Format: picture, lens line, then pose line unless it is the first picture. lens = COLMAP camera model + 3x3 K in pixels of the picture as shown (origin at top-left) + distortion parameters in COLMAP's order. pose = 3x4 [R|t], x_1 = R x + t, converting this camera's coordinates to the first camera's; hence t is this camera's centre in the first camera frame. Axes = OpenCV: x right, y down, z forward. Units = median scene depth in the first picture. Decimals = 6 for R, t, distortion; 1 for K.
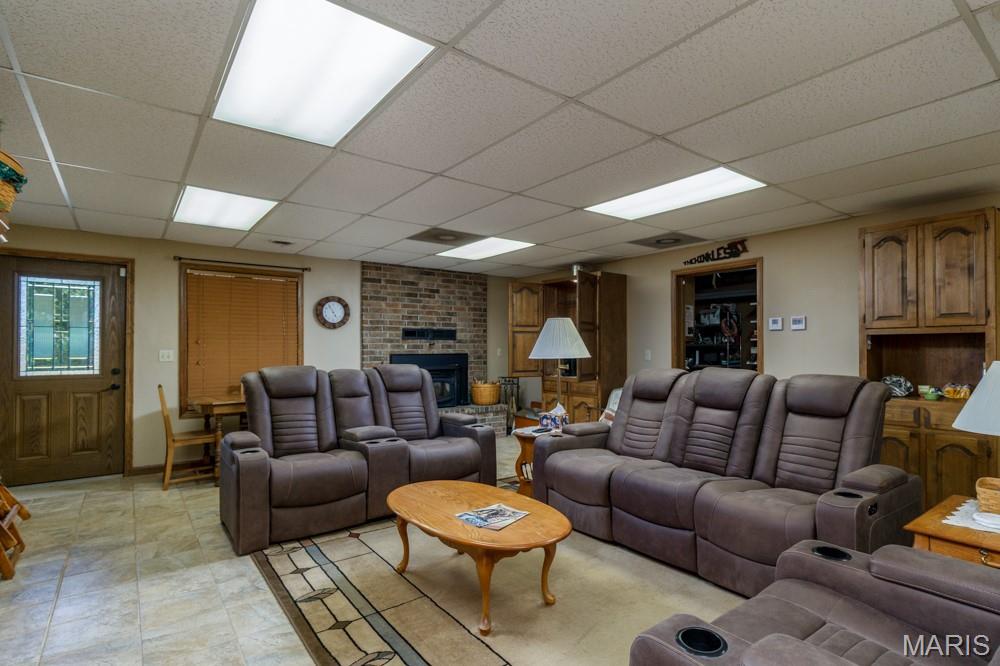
lens RADIAL K [[498.5, 0, 561.0], [0, 498.5, 345.3], [0, 0, 1]] dist [0.028874, -0.001832]
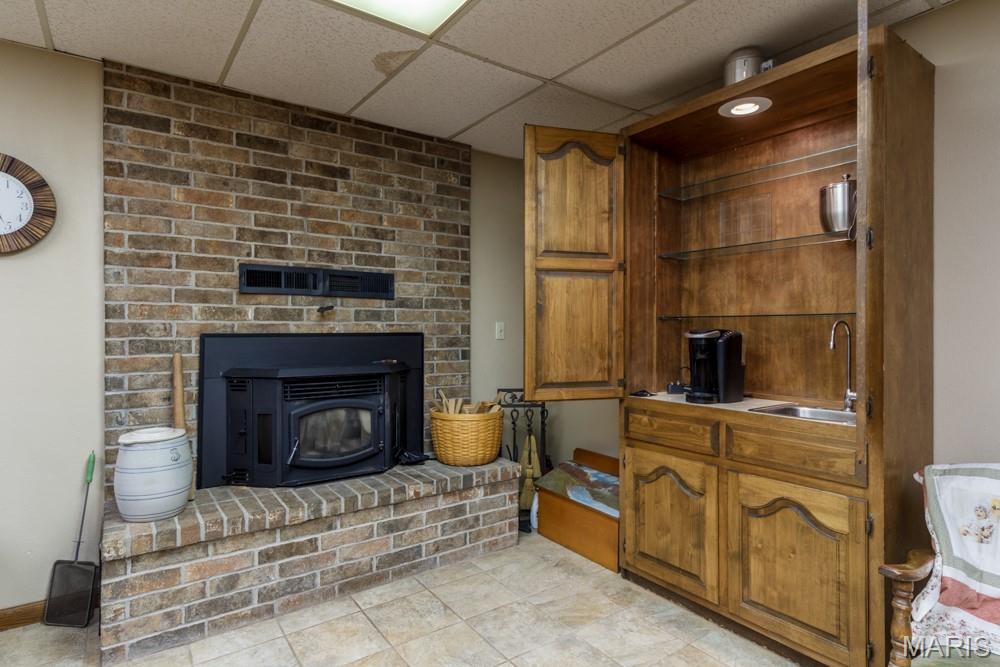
lens RADIAL K [[535.4, 0, 499.3], [0, 535.4, 329.6], [0, 0, 1]] dist [-0.002086, -0.000238]
pose [[0.993438, 0.001717, -0.114357, -0.078236], [-0.000962, 0.999977, 0.006661, 0.011180], [0.114366, -0.006507, 0.993417, 0.598169]]
